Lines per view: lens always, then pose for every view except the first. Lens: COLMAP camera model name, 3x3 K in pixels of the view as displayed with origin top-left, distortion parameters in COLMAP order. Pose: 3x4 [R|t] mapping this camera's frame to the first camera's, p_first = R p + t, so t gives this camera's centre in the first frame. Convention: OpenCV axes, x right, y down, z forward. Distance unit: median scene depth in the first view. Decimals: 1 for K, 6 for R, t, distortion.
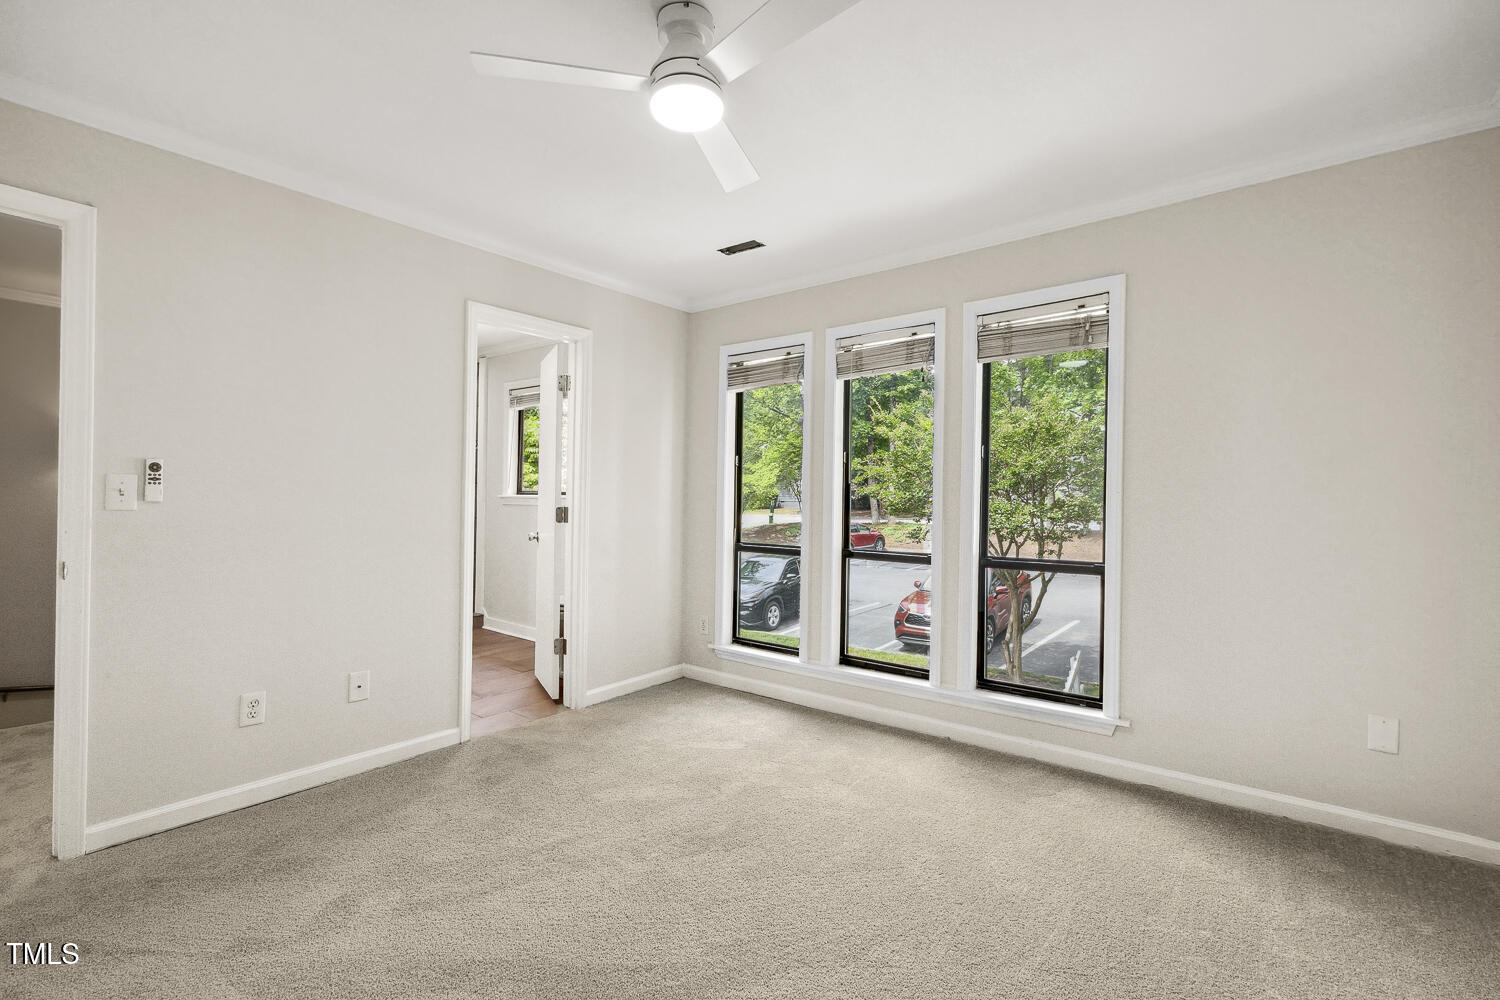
lens RADIAL K [[650.8, 0, 754.0], [0, 650.8, 475.7], [0, 0, 1]] dist [-0.000544, -0.000132]
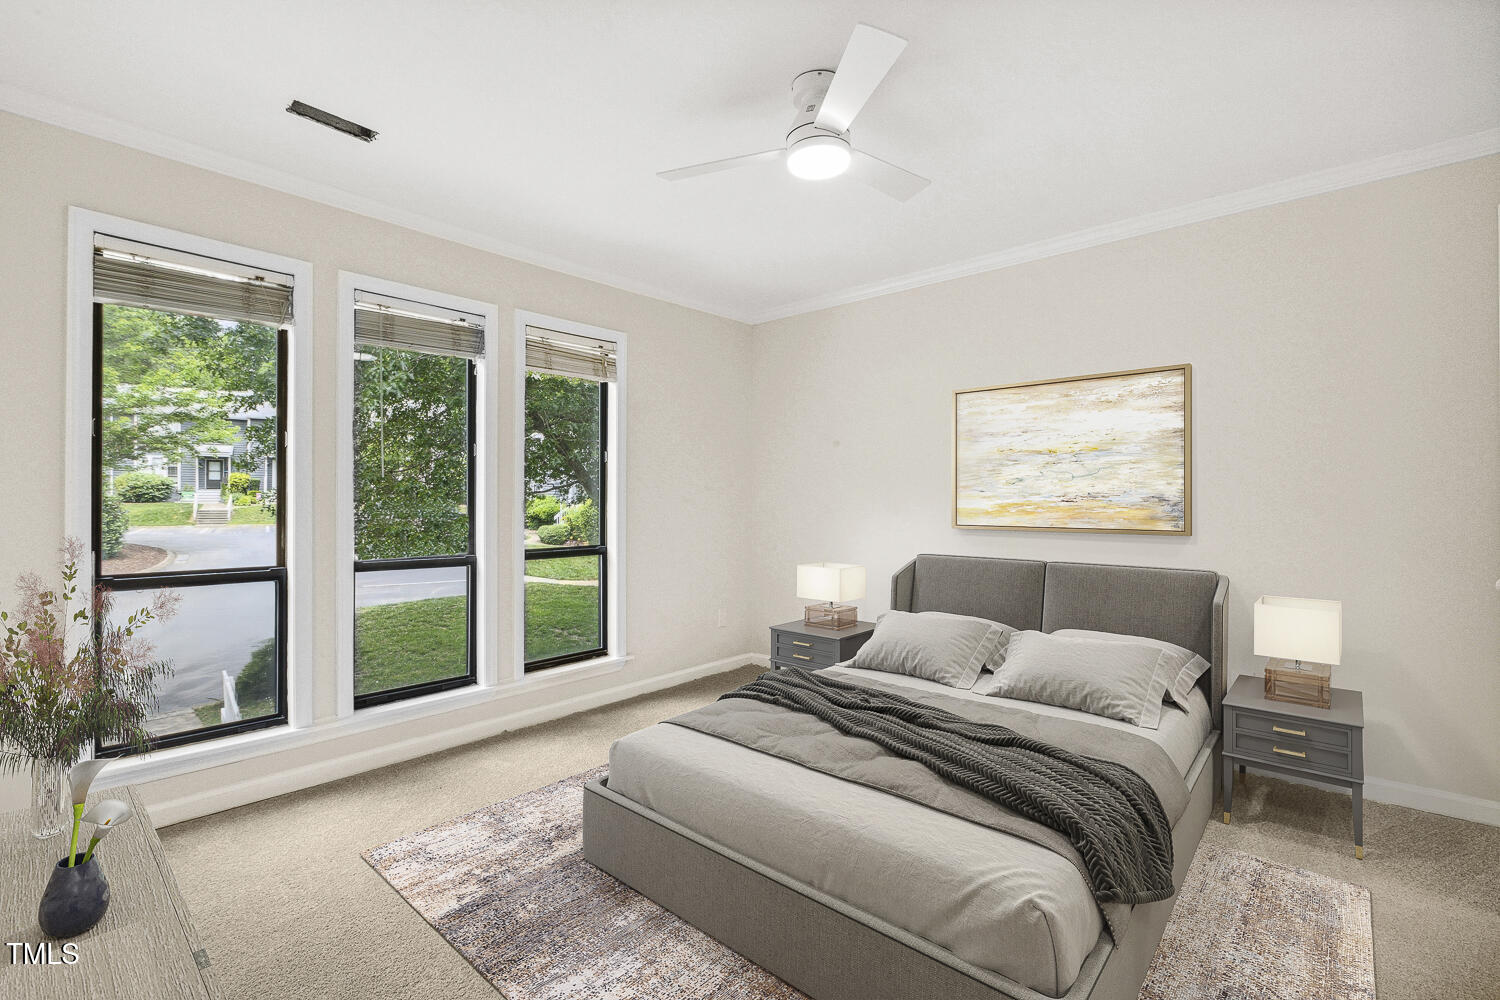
lens RADIAL K [[675.1, 0, 752.3], [0, 675.1, 493.1], [0, 0, 1]] dist [0.001016, -0.000143]
pose [[0.067830, 0.001885, 0.997695, -0.694606], [-0.035448, 0.999371, 0.000522, 0.013801], [-0.997067, -0.035401, 0.067854, 0.523784]]
